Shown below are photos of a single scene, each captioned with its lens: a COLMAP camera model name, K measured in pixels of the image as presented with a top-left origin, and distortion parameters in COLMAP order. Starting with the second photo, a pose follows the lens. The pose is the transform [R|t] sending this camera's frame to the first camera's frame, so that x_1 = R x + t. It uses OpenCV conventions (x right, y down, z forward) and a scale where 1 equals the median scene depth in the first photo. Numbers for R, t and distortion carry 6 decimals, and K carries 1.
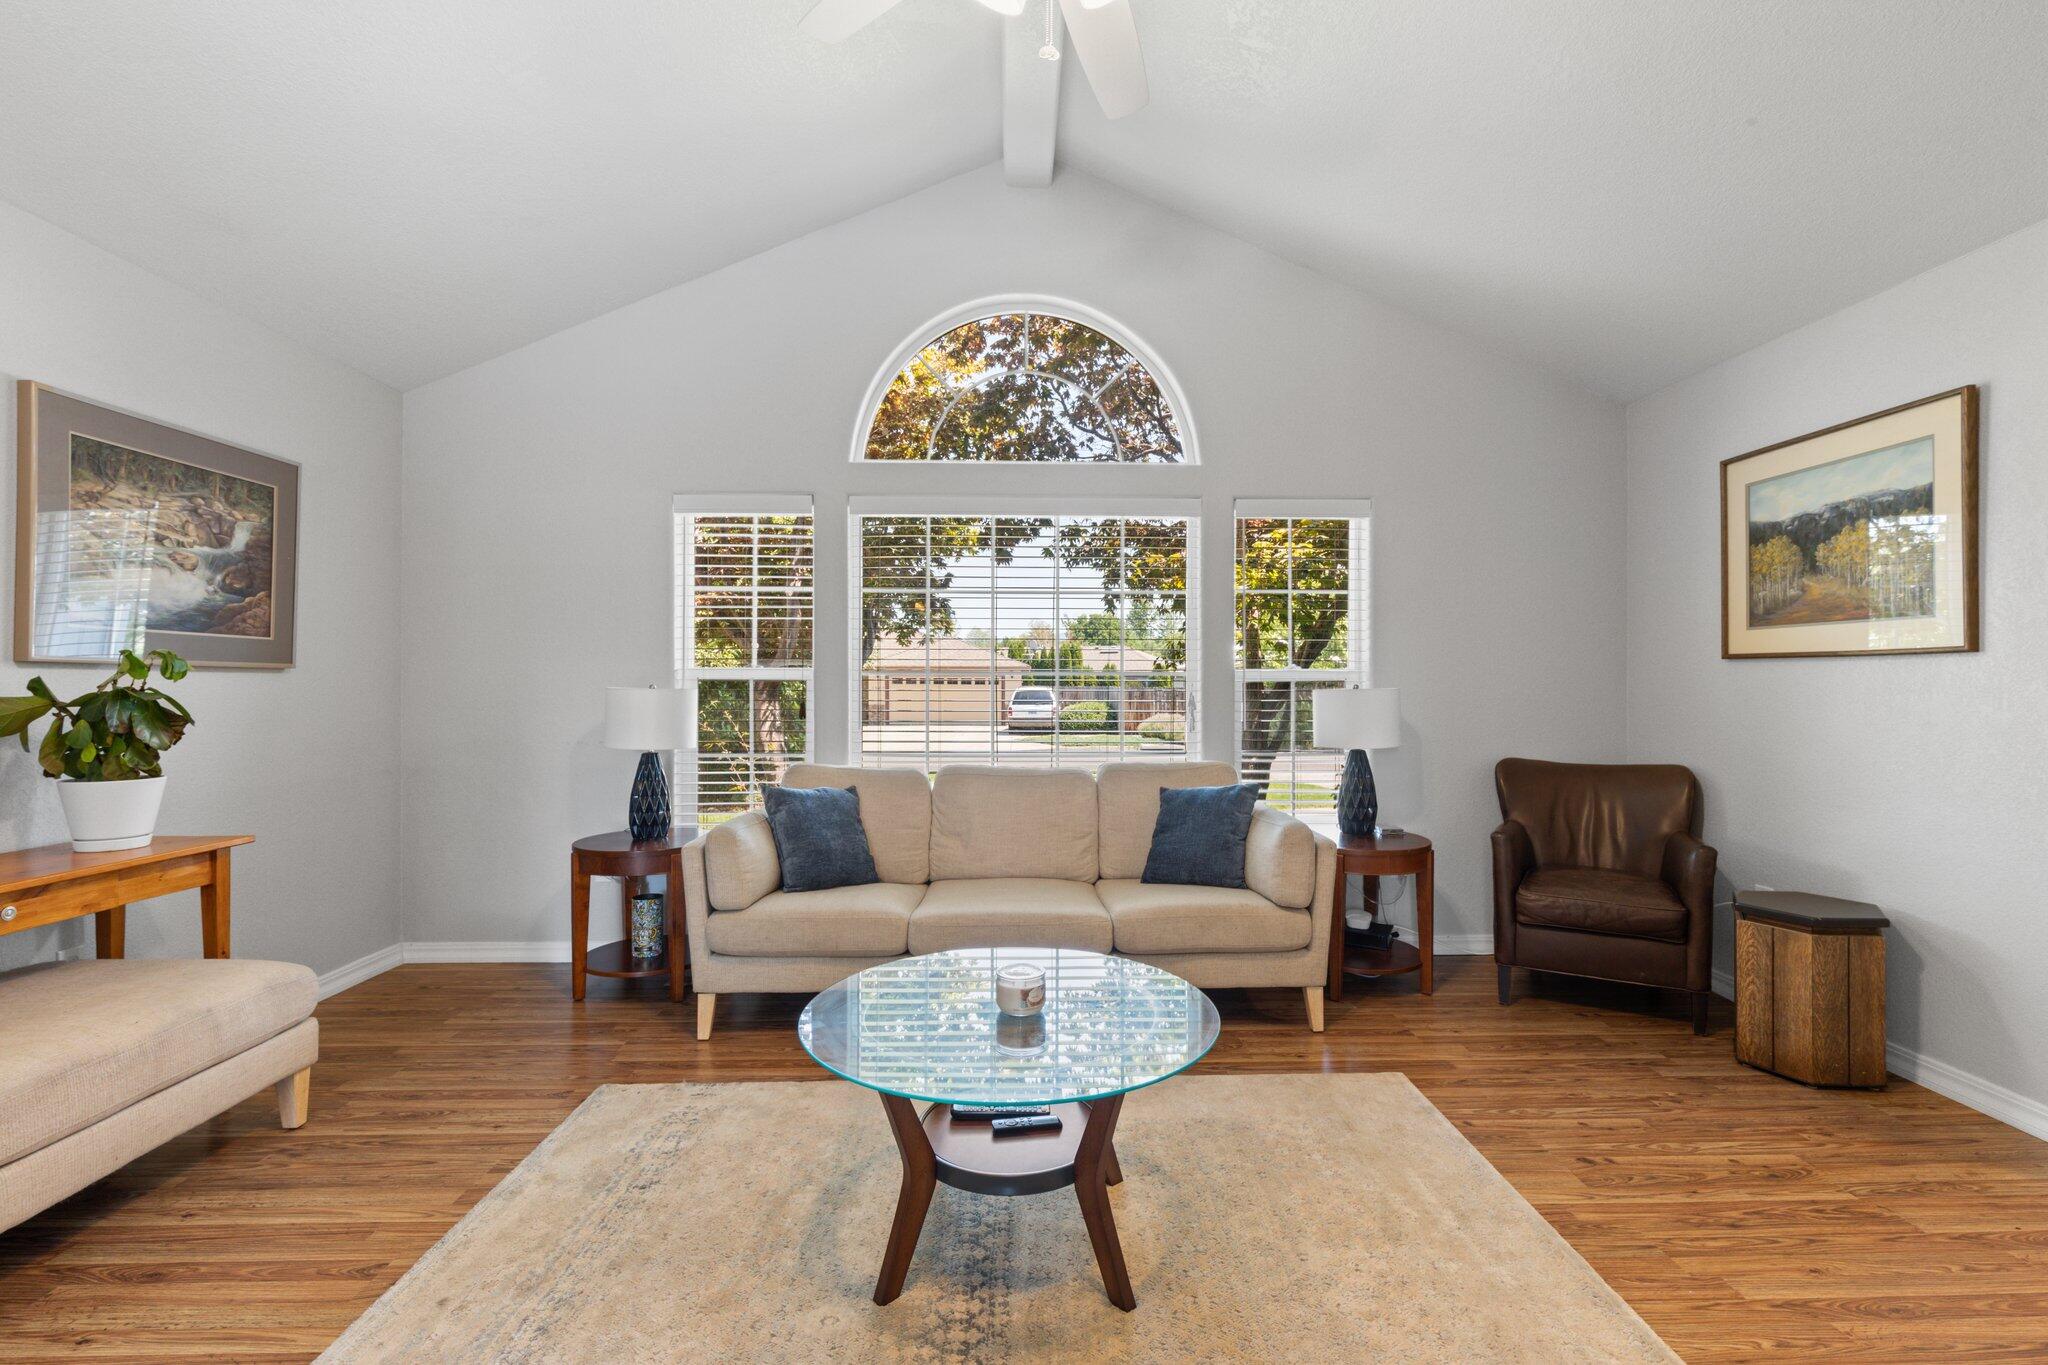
lens RADIAL K [[914.6, 0, 1040.7], [0, 914.6, 684.8], [0, 0, 1]] dist [0.000091, 0.000466]
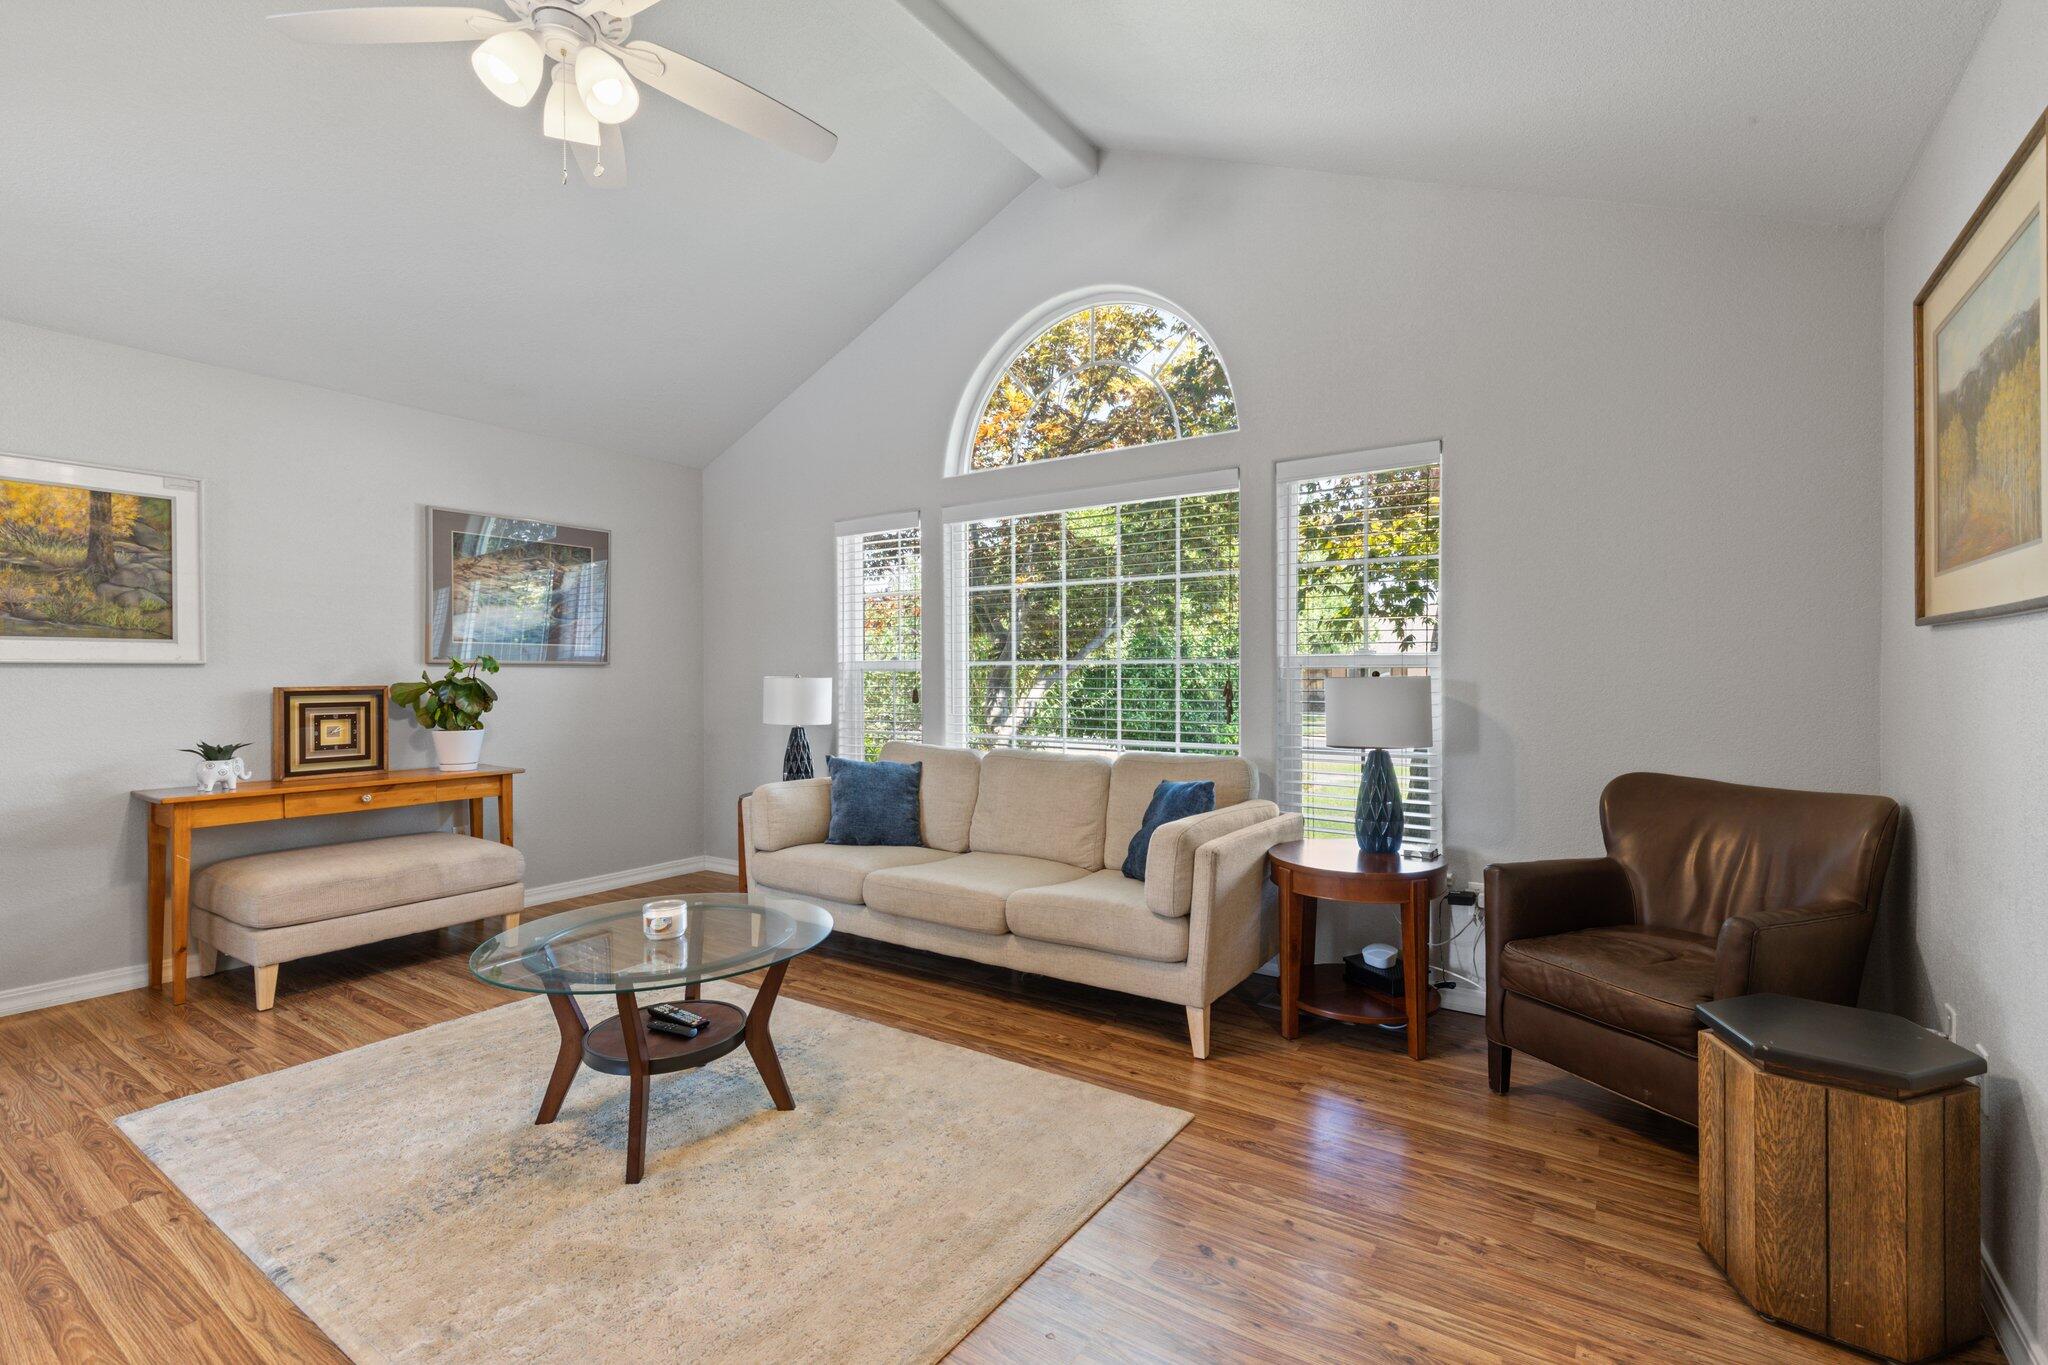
lens RADIAL K [[914.6, 0, 1042.2], [0, 914.6, 687.2], [0, 0, 1]] dist [0.000091, 0.000466]
pose [[0.811005, 0.004285, -0.585023, 0.715683], [0.004178, 0.999905, 0.013117, 0.002817], [0.585024, -0.013082, 0.810911, 0.192589]]
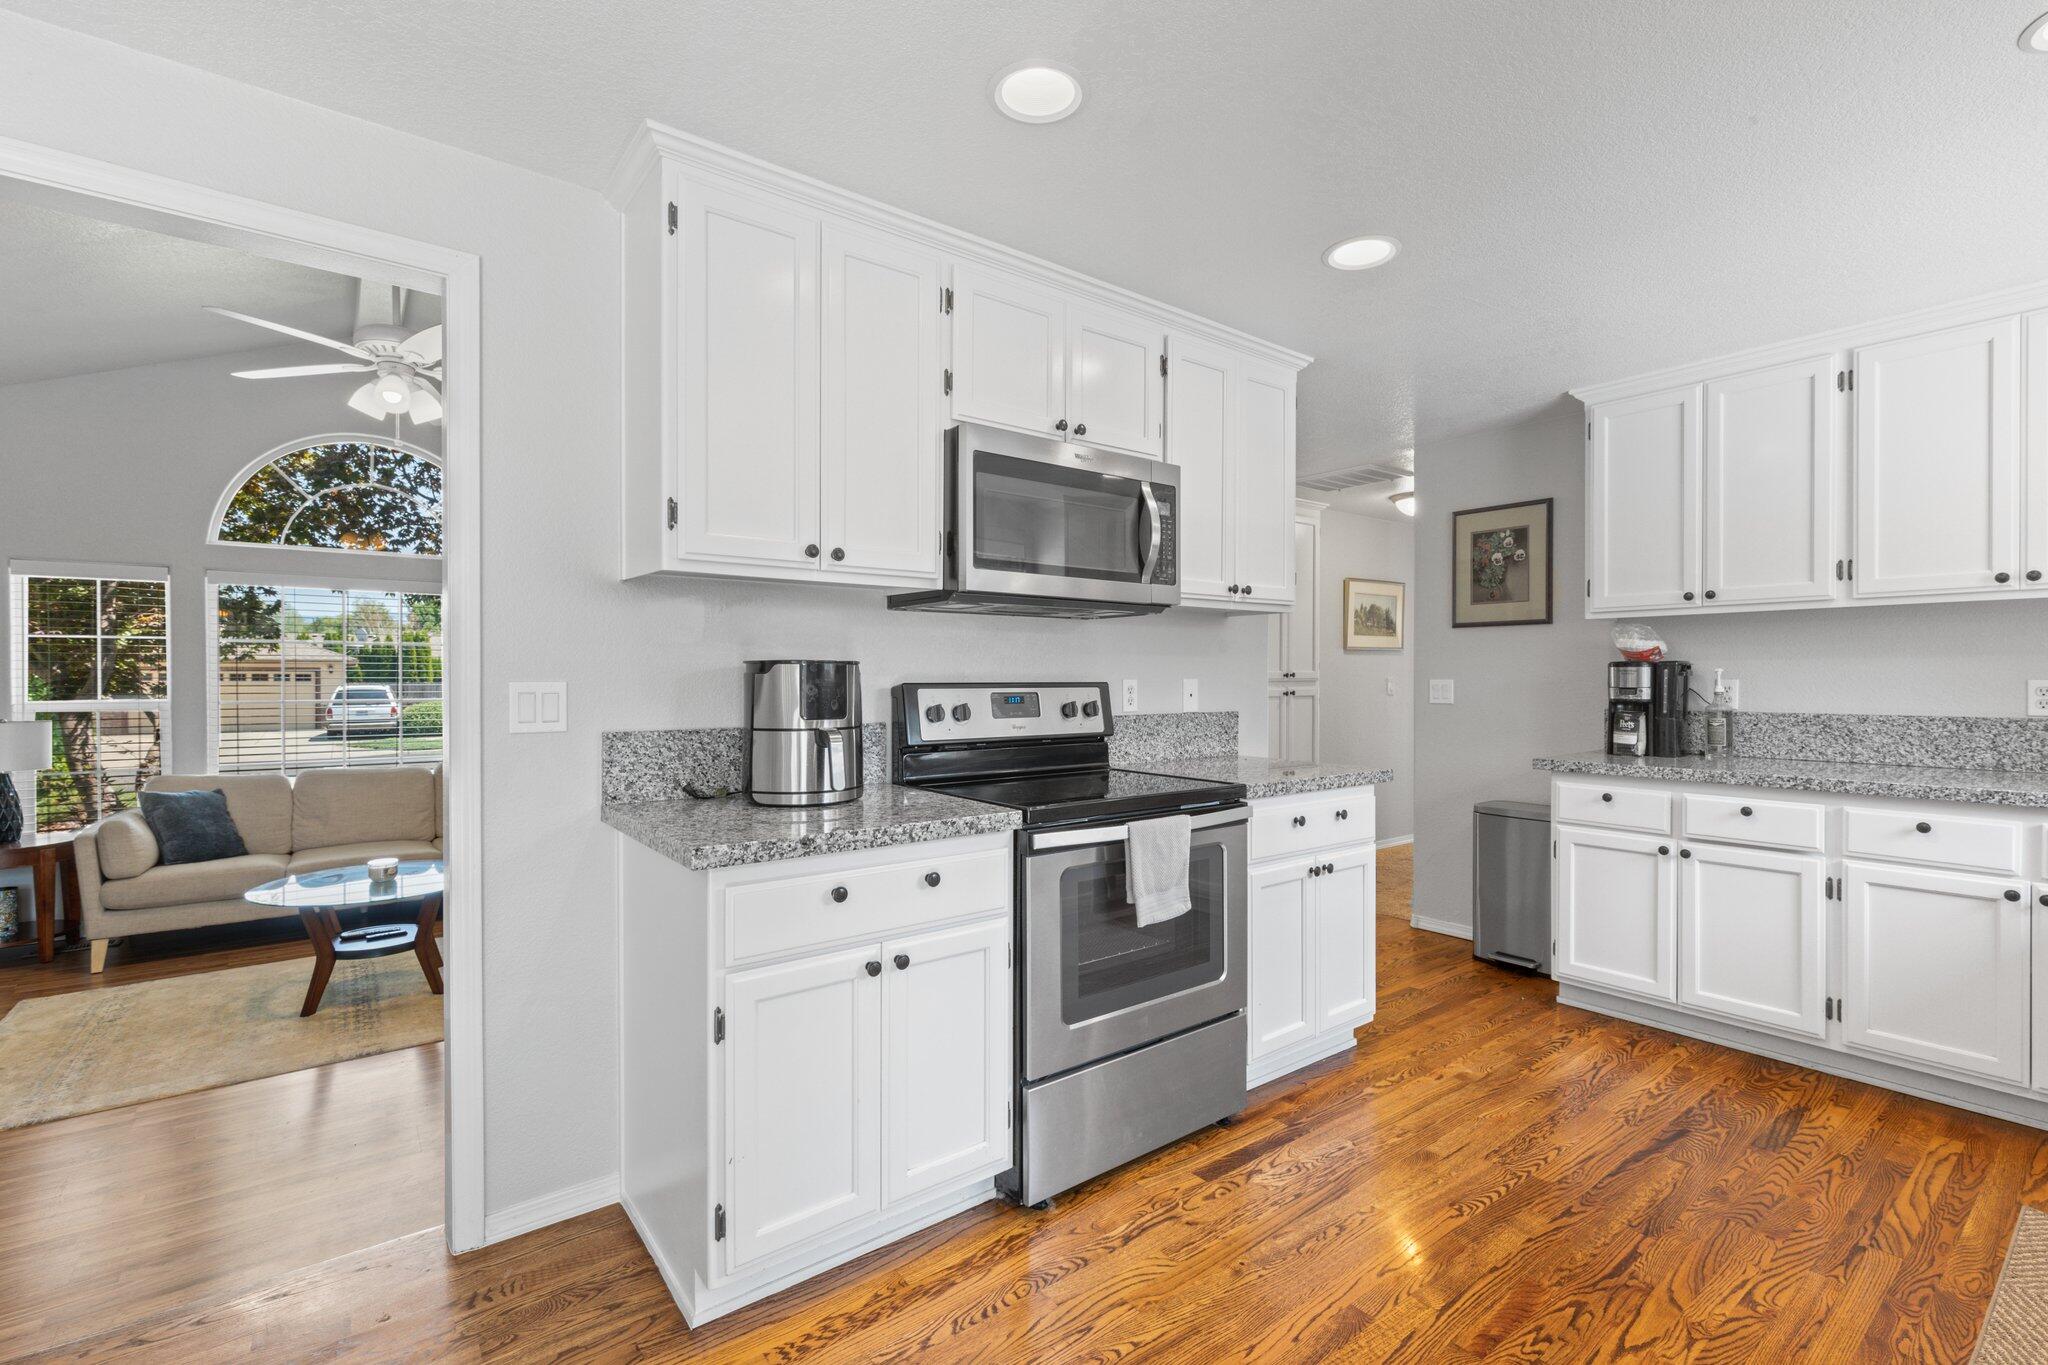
lens RADIAL K [[914.6, 0, 1048.5], [0, 914.6, 680.8], [0, 0, 1]] dist [0.000091, 0.000466]
pose [[0.803775, -0.005355, 0.594909, -0.026018], [0.001832, 0.999977, 0.006526, -0.069132], [-0.594931, -0.004156, 0.803766, -1.005001]]
